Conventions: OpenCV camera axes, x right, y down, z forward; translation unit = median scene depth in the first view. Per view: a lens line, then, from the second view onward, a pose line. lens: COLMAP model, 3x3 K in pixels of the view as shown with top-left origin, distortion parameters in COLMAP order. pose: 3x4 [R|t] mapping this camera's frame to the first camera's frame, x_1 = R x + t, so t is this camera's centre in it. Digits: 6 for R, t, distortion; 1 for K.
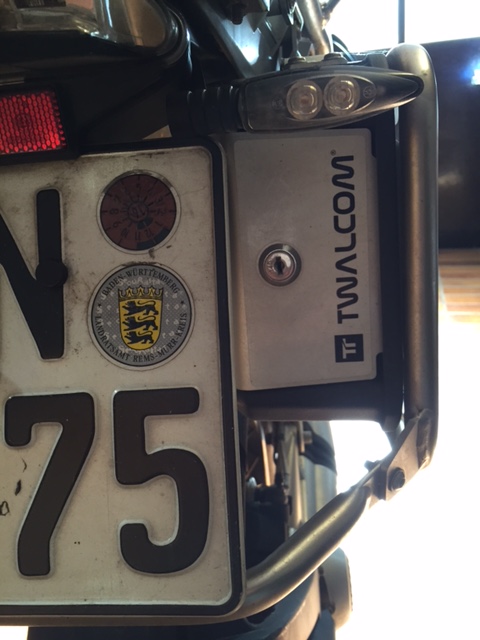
lens RADIAL K [[558.5, 0, 240.0], [0, 558.5, 320.0], [0, 0, 1]] dist [0.092045, -0.140904]
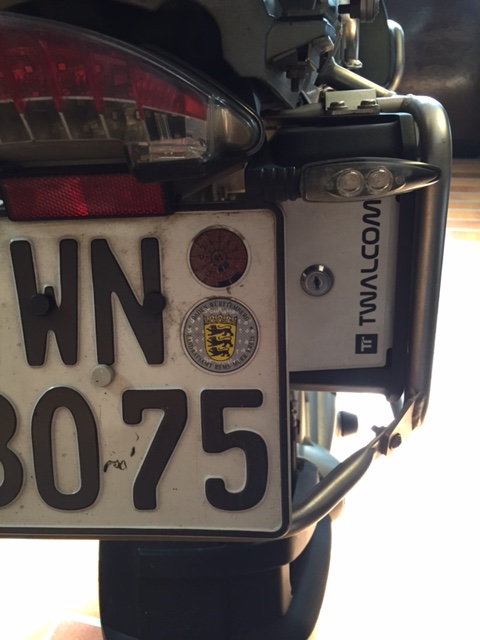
lens RADIAL K [[558.5, 0, 240.0], [0, 558.5, 320.0], [0, 0, 1]] dist [0.092045, -0.140904]
pose [[0.999680, 0.021662, 0.013078, -0.144437], [-0.023698, 0.982671, 0.183839, -0.292016], [-0.008870, -0.184090, 0.982869, -0.329365]]
